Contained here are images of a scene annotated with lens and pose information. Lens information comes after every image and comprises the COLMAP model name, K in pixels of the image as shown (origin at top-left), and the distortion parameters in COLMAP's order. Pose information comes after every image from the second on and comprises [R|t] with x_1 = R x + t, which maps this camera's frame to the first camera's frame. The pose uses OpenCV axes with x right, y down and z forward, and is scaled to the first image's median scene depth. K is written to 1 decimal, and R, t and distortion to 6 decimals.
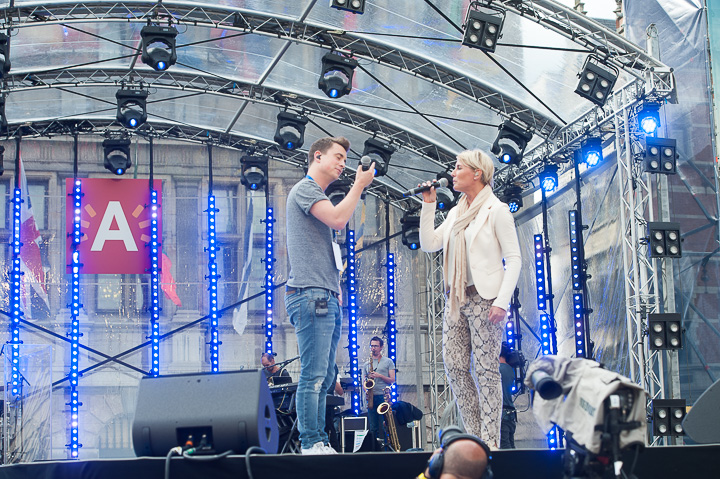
lens RADIAL K [[1524.7, 0, 360.0], [0, 1524.7, 239.5], [0, 0, 1]] dist [-0.059681, -0.158717]
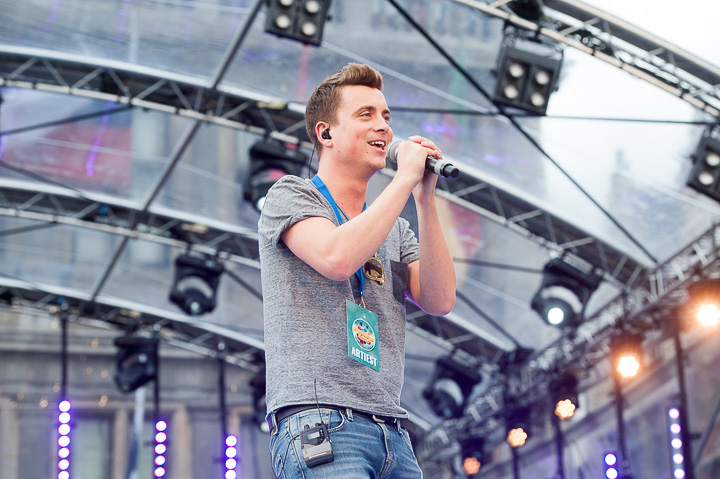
lens RADIAL K [[2075.2, 0, 360.0], [0, 2075.2, 239.5], [0, 0, 1]] dist [0.312612, 0.009200]
pose [[0.999553, 0.004706, 0.029534, -0.005255], [-0.000485, 0.989963, -0.141329, 0.031066], [-0.029903, 0.141251, 0.989522, 0.194899]]
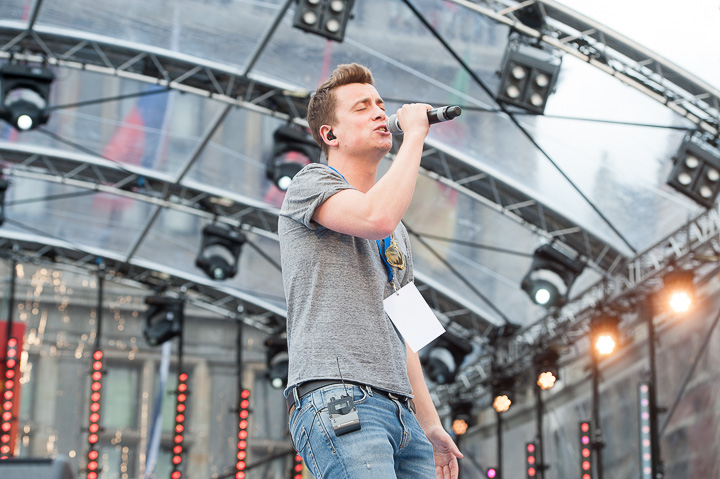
lens RADIAL K [[1847.4, 0, 360.0], [0, 1847.4, 239.5], [0, 0, 1]] dist [0.126961, 0.261939]
pose [[0.998265, 0.053259, 0.025122, -0.005077], [-0.049544, 0.990205, -0.130533, 0.029731], [-0.031828, 0.129062, 0.991126, 0.207135]]
